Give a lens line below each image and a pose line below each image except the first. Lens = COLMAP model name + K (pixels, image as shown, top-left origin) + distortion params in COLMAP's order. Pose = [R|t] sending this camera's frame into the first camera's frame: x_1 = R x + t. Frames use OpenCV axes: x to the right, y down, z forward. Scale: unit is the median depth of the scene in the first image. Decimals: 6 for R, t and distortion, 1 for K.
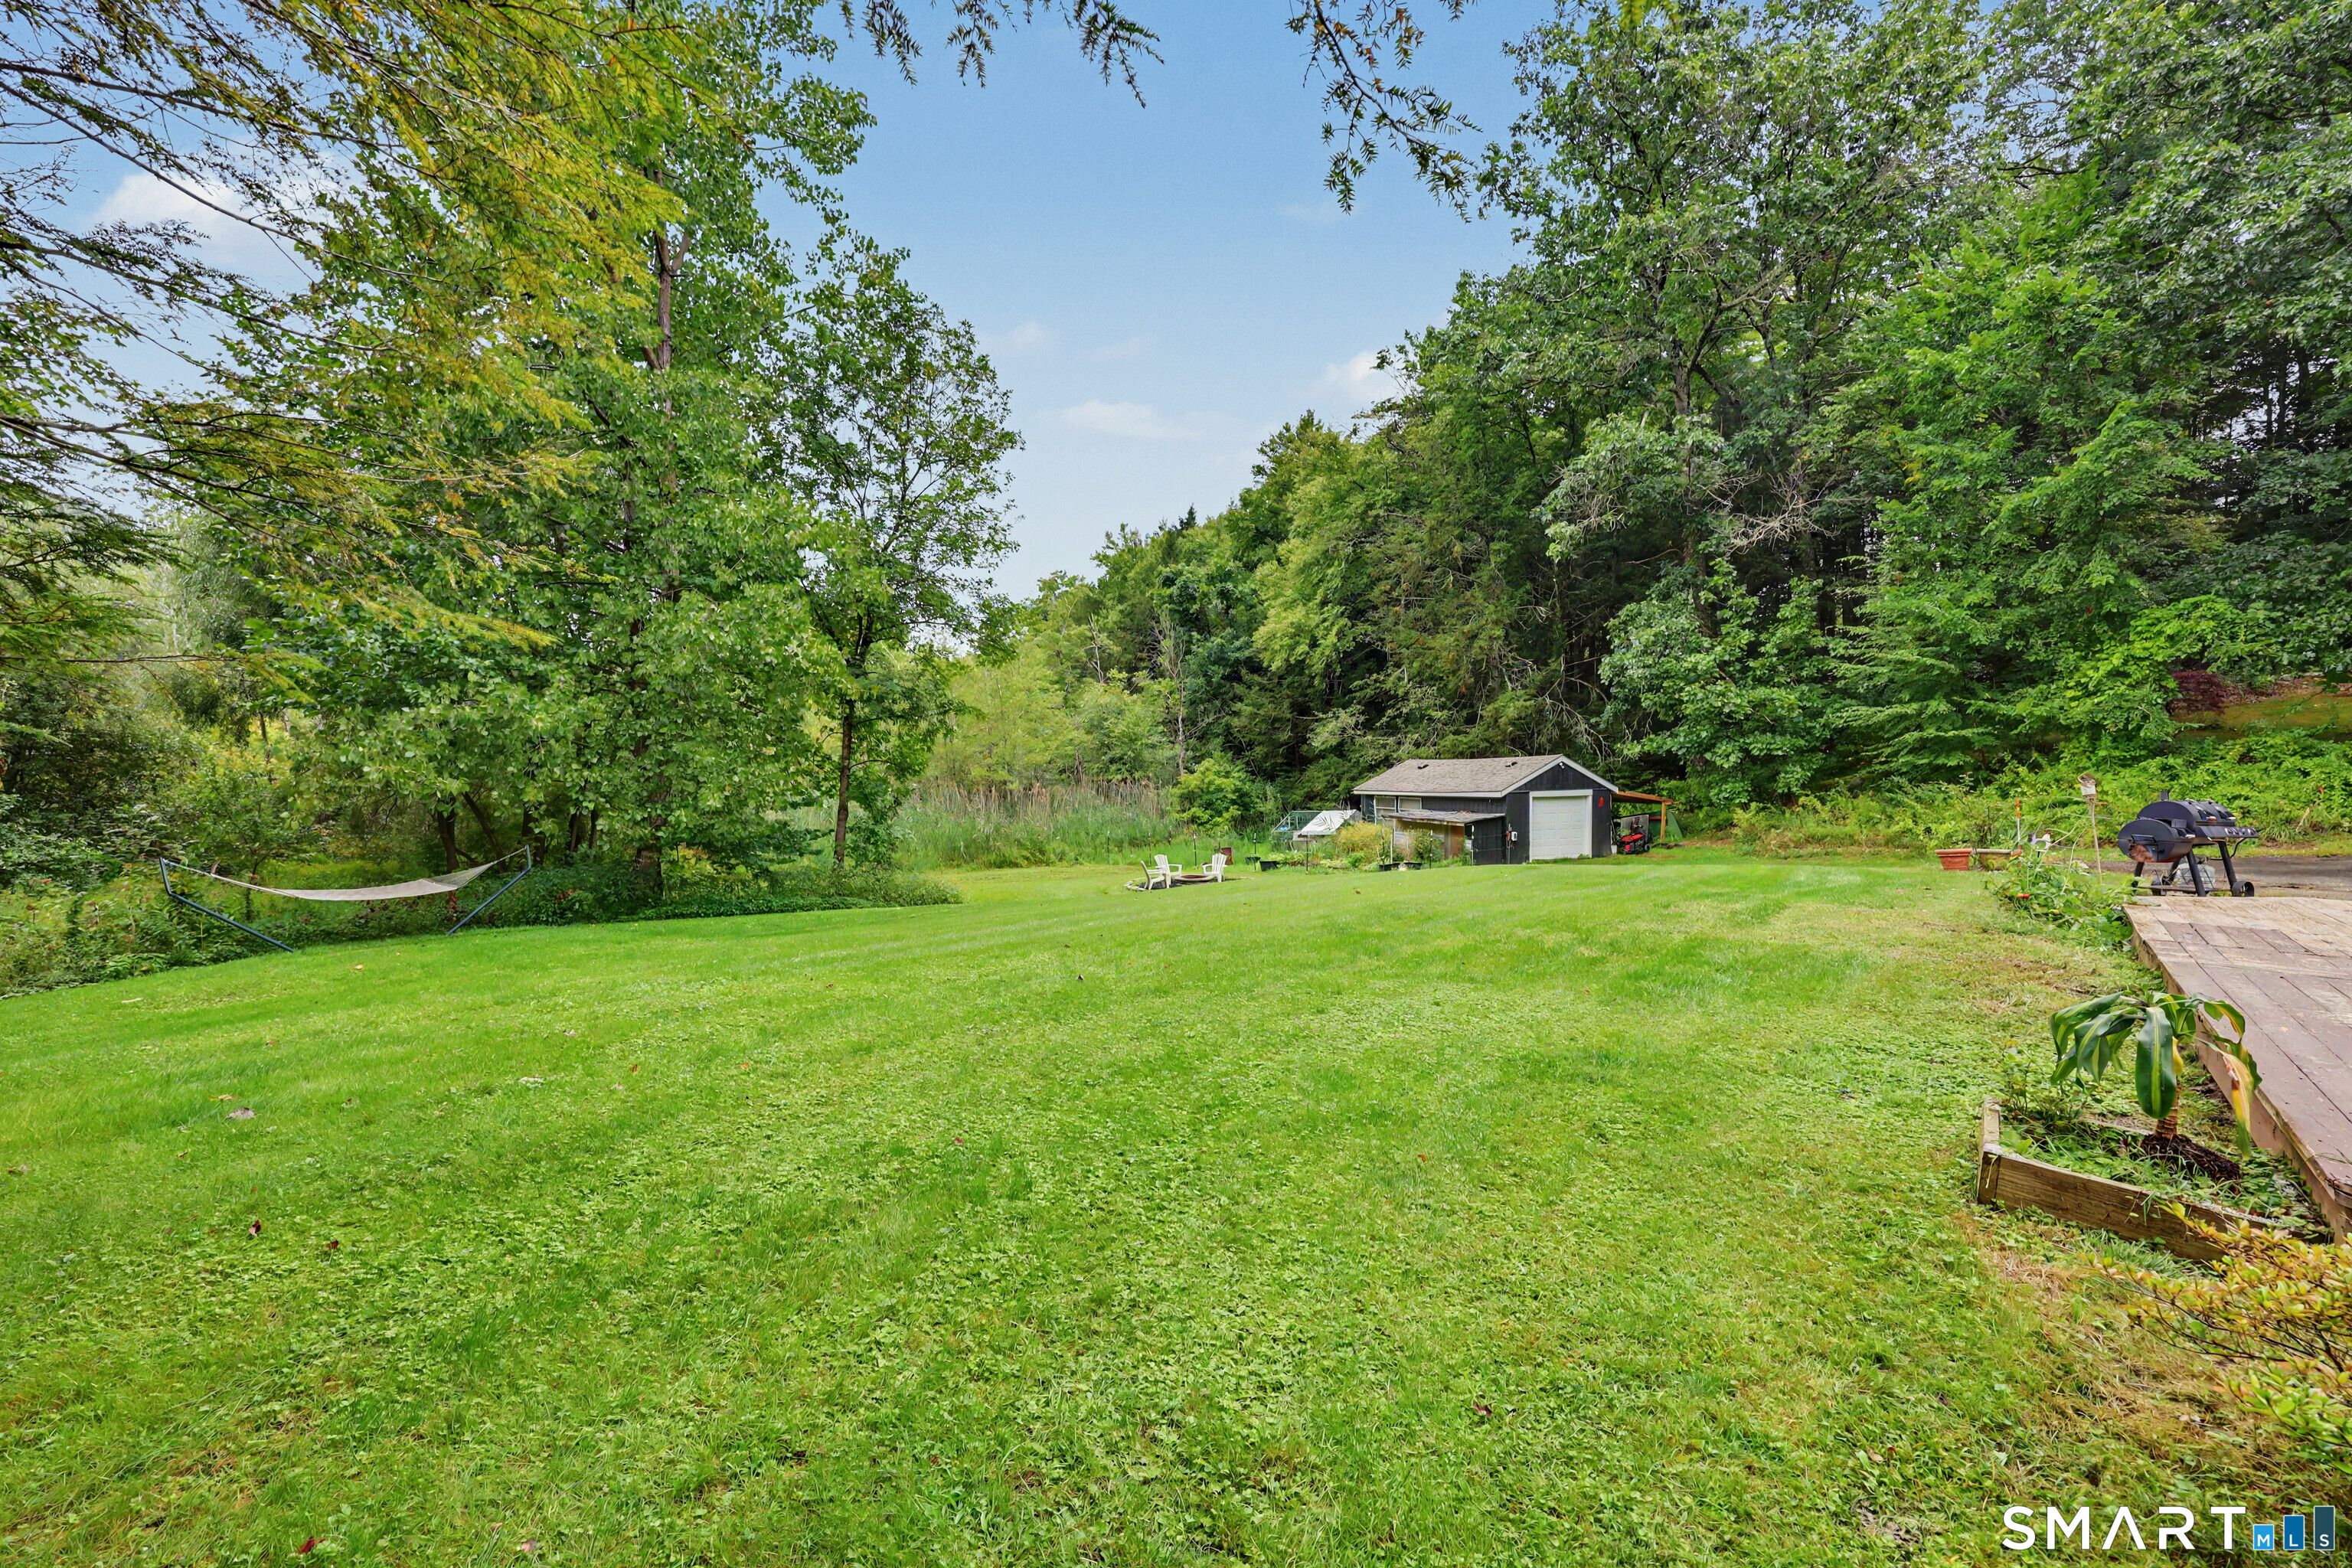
lens RADIAL K [[960.2, 0, 1186.5], [0, 960.2, 779.0], [0, 0, 1]] dist [-0.002136, 0.000106]
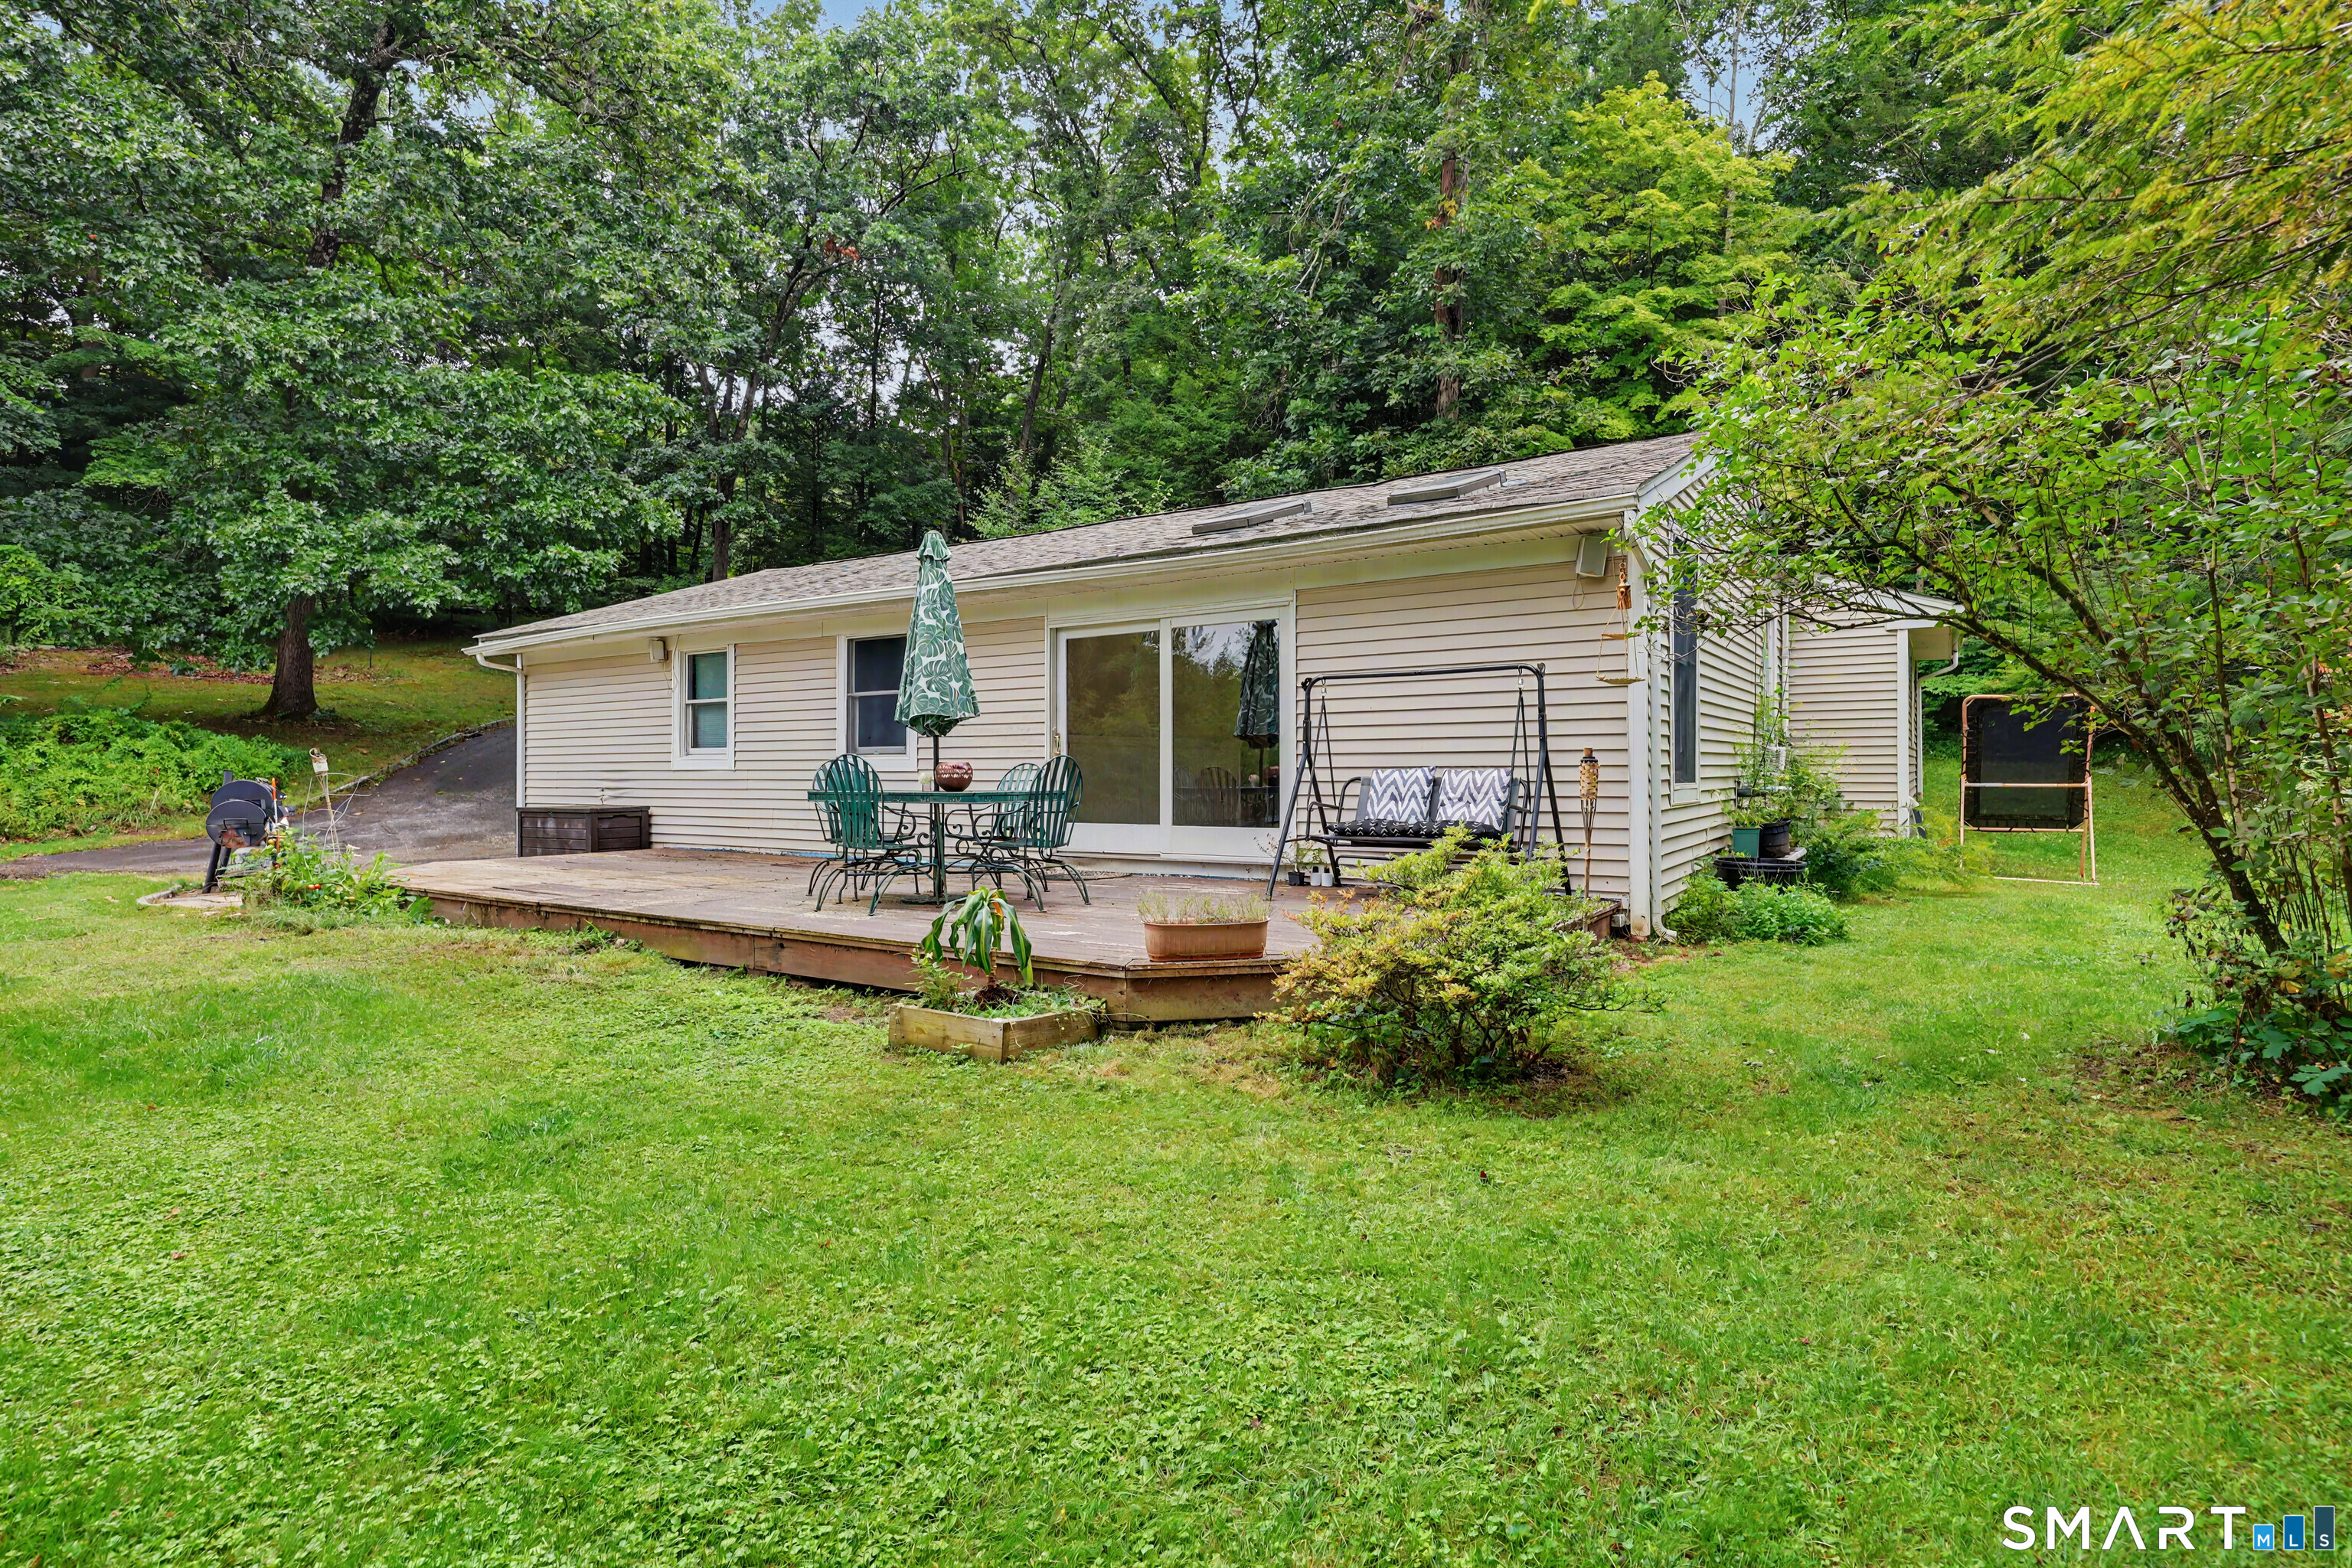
lens RADIAL K [[1179.1, 0, 1176.0], [0, 1179.1, 784.0], [0, 0, 1]] dist [-0.000682, 0.000854]
pose [[-0.134063, -0.026356, 0.990622, -0.074529], [0.013481, 0.999505, 0.028417, 0.002248], [-0.990881, 0.017164, -0.133641, 0.083922]]
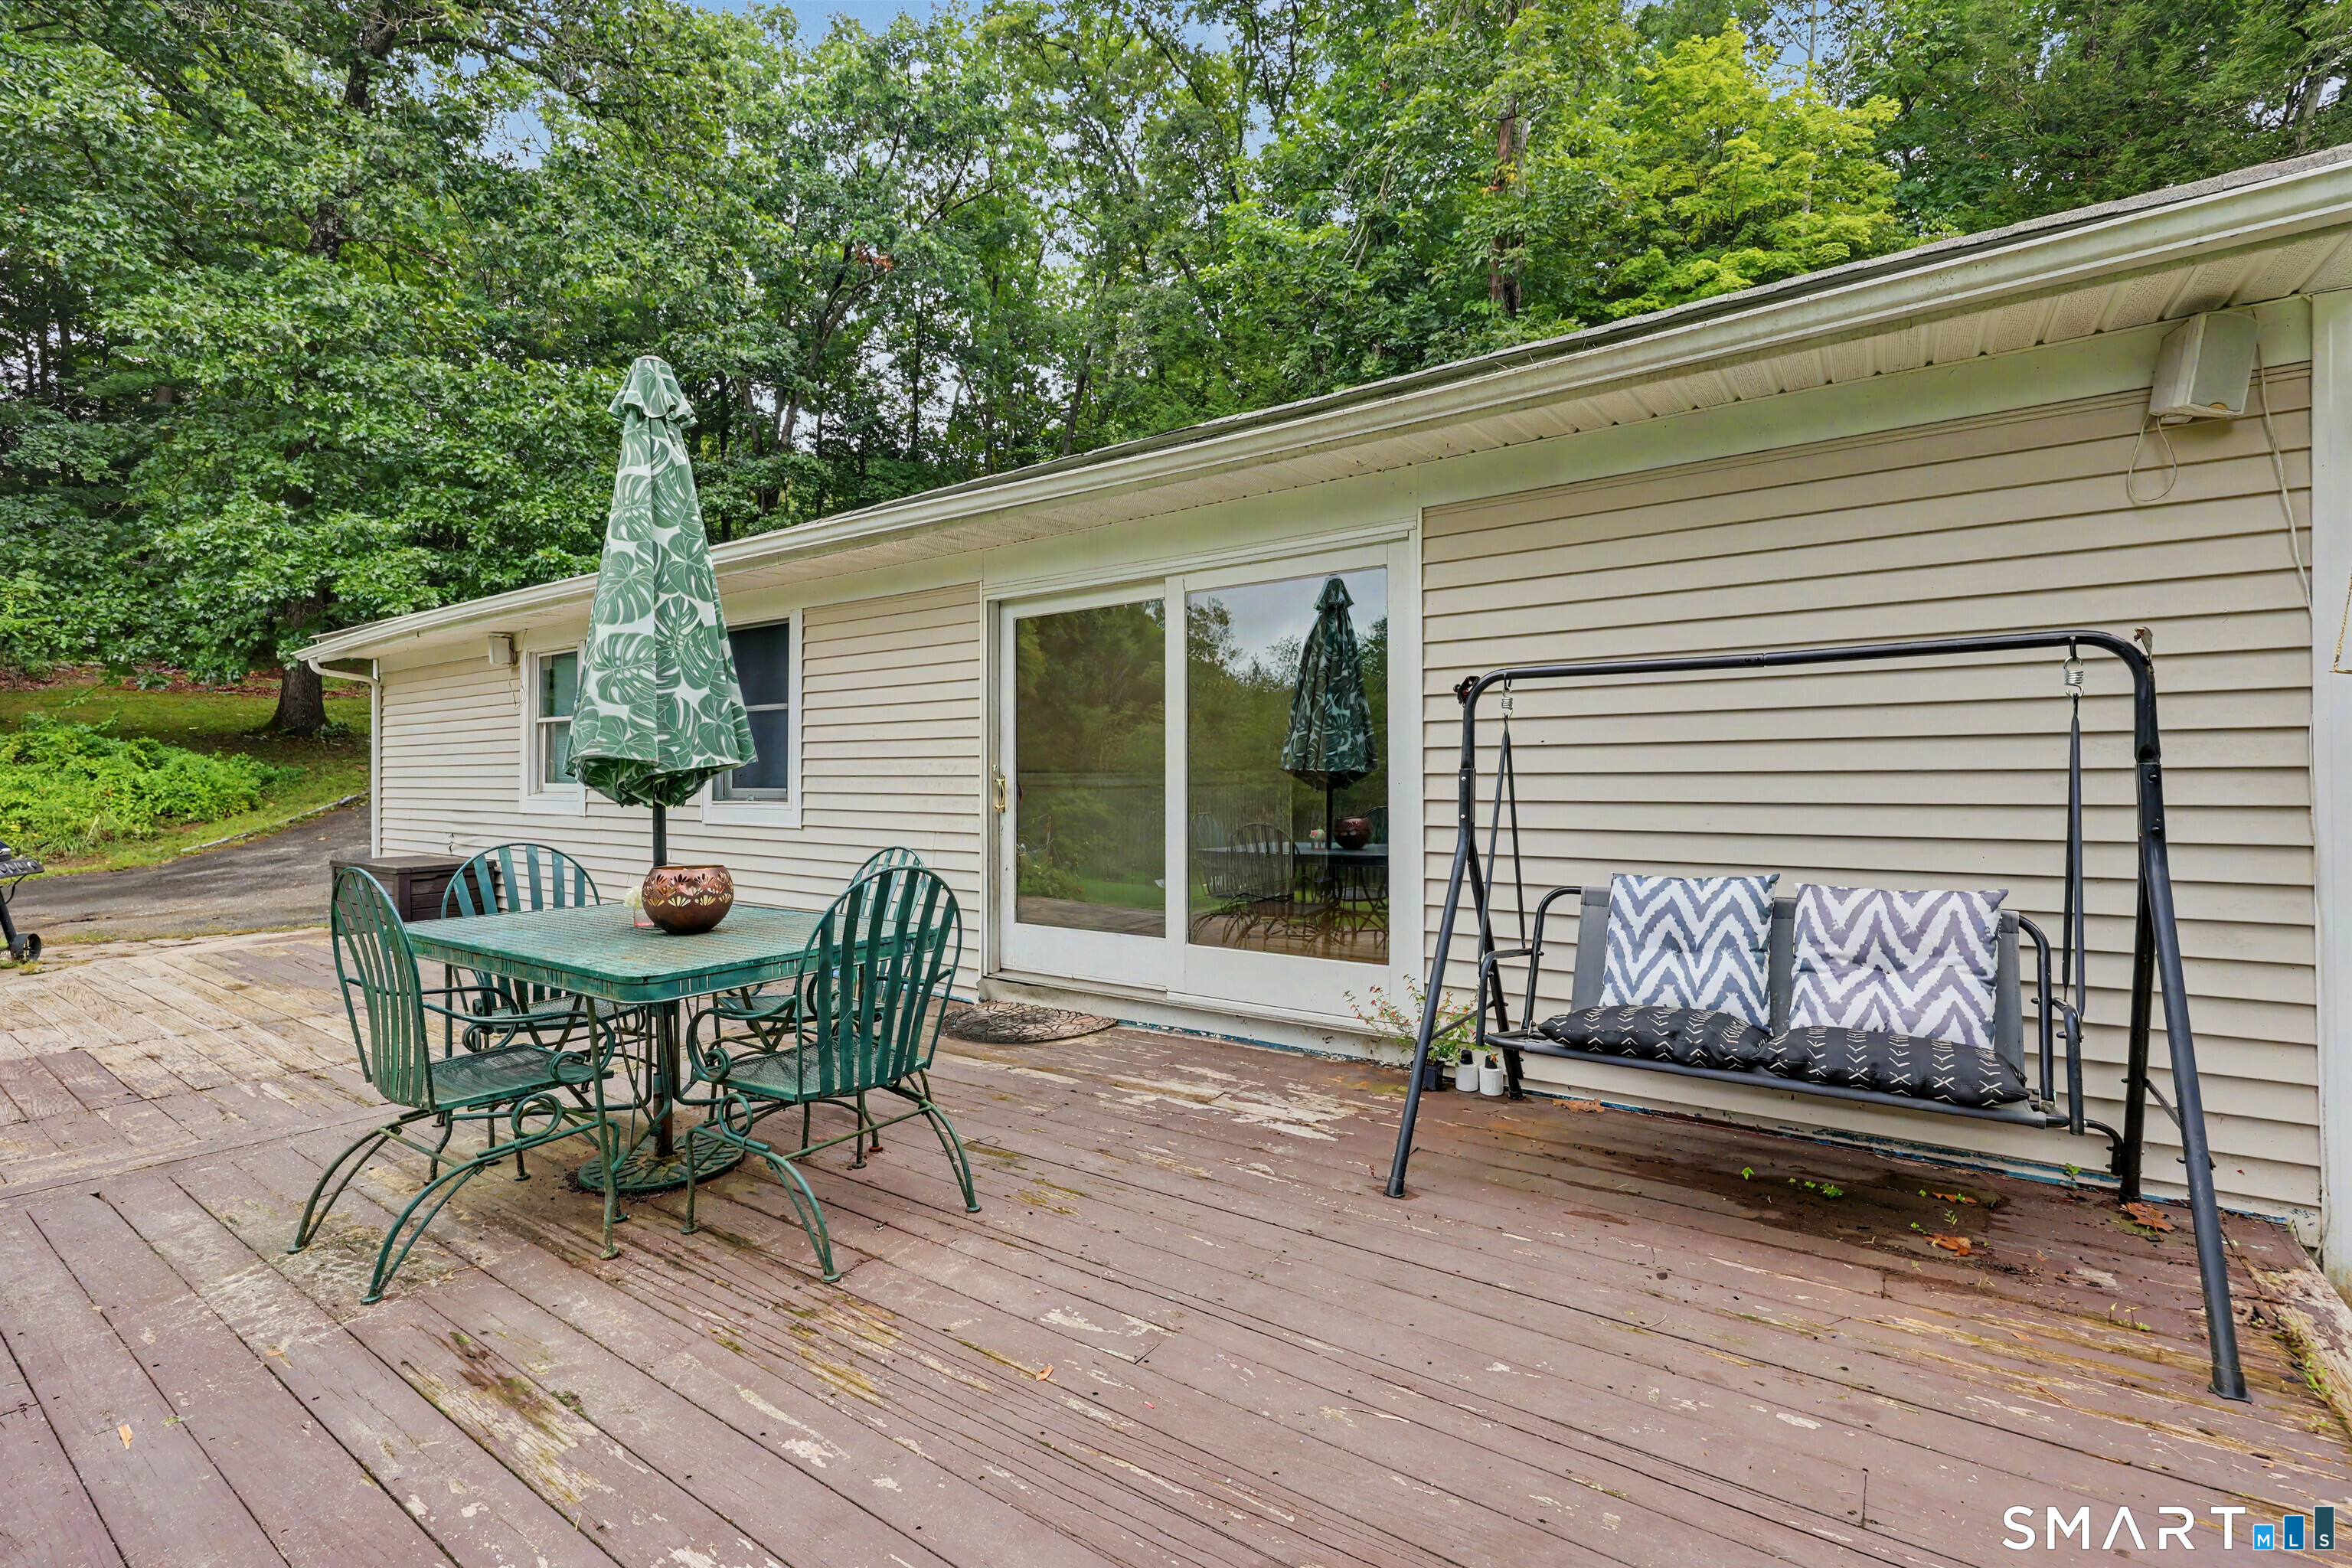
lens RADIAL K [[1044.0, 0, 1176.0], [0, 1044.0, 784.0], [0, 0, 1]] dist [0.003679, 0.000728]
pose [[-0.096893, -0.026769, 0.994935, 0.068094], [0.016444, 0.999459, 0.028492, -0.005381], [-0.995159, 0.019121, -0.096401, 0.061545]]
